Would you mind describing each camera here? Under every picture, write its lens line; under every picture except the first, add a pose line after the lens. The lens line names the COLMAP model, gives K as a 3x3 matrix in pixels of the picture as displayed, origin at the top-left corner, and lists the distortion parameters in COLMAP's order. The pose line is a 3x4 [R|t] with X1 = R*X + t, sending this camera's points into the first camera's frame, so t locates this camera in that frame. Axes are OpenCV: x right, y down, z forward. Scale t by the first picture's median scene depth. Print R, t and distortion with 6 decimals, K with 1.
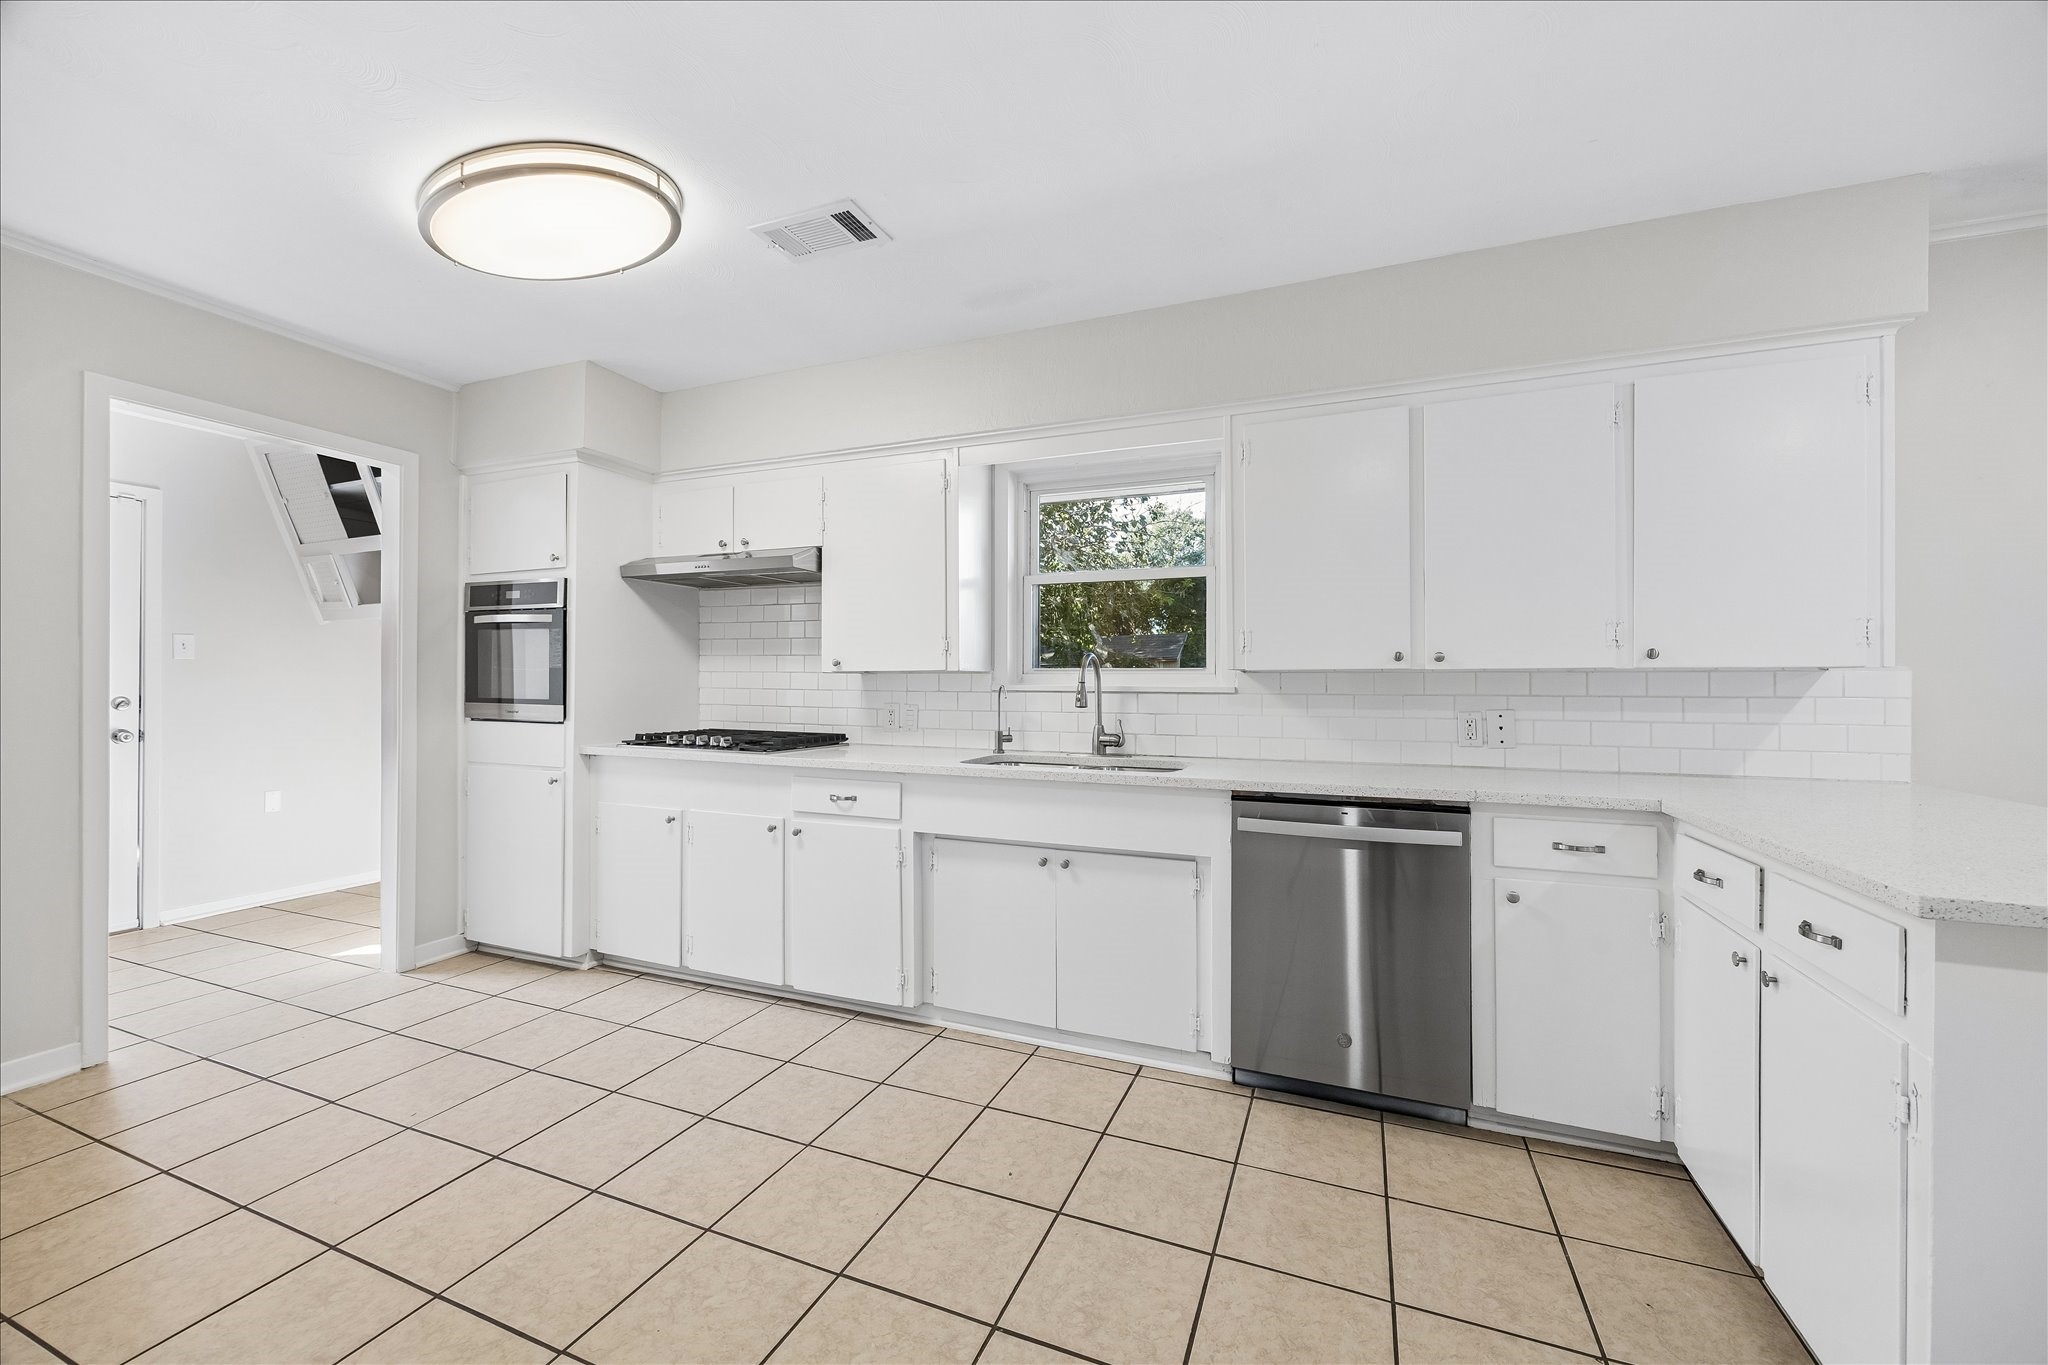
lens RADIAL K [[794.3, 0, 1024.0], [0, 794.3, 682.5], [0, 0, 1]] dist [0.000697, 0.000021]
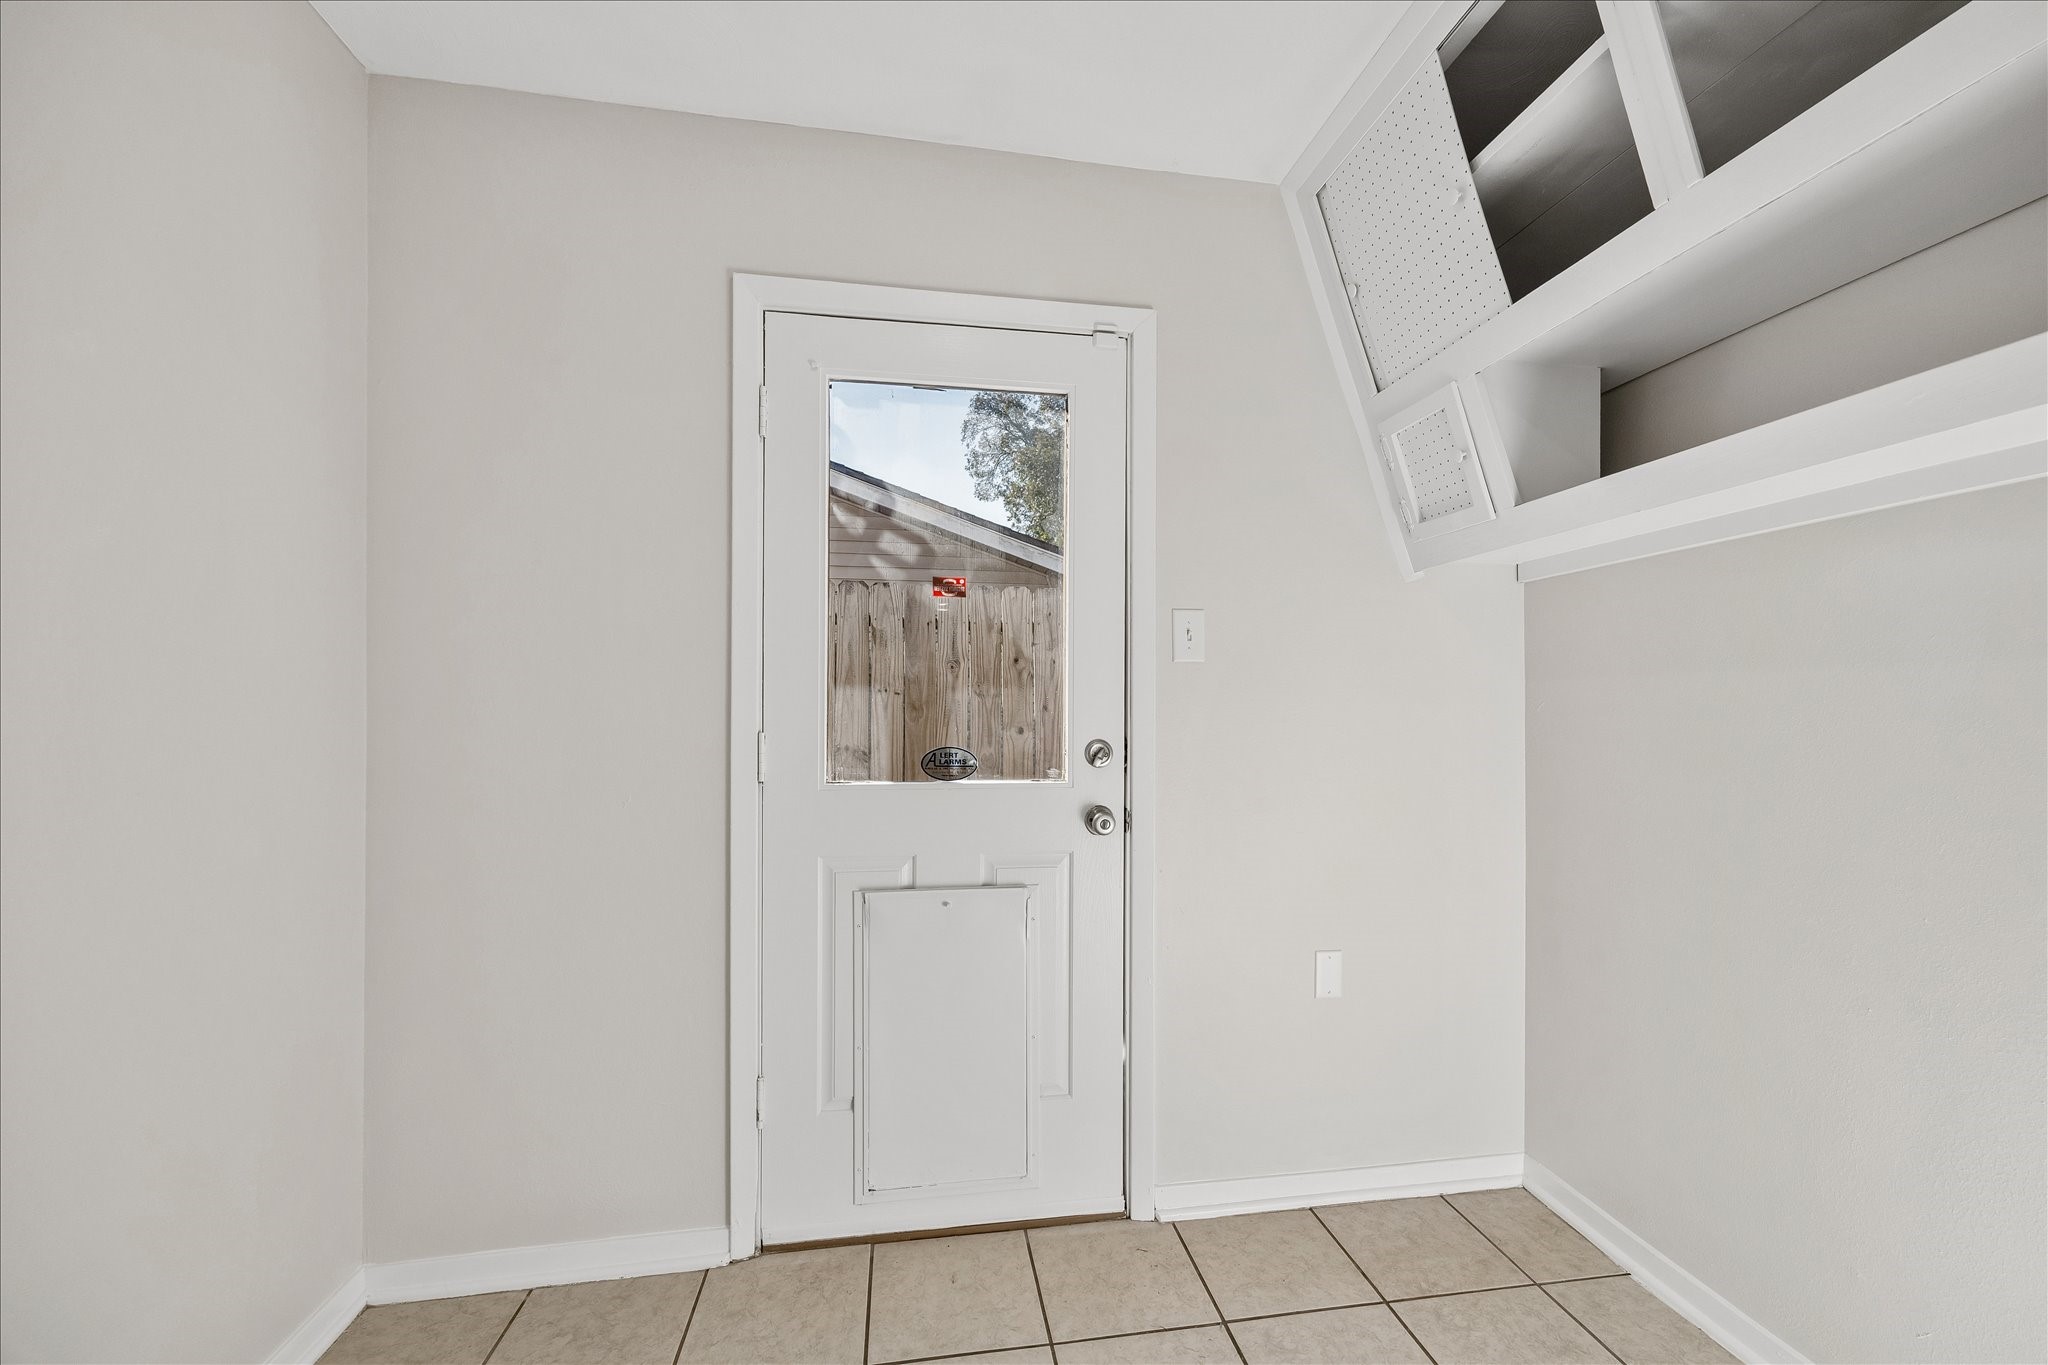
lens RADIAL K [[764.6, 0, 1024.0], [0, 764.6, 682.5], [0, 0, 1]] dist [-0.000637, -0.000014]
pose [[0.513011, -0.010096, -0.858323, -0.664277], [-0.000342, 0.999928, -0.011967, -0.010166], [0.858382, 0.006433, 0.512971, 0.632448]]
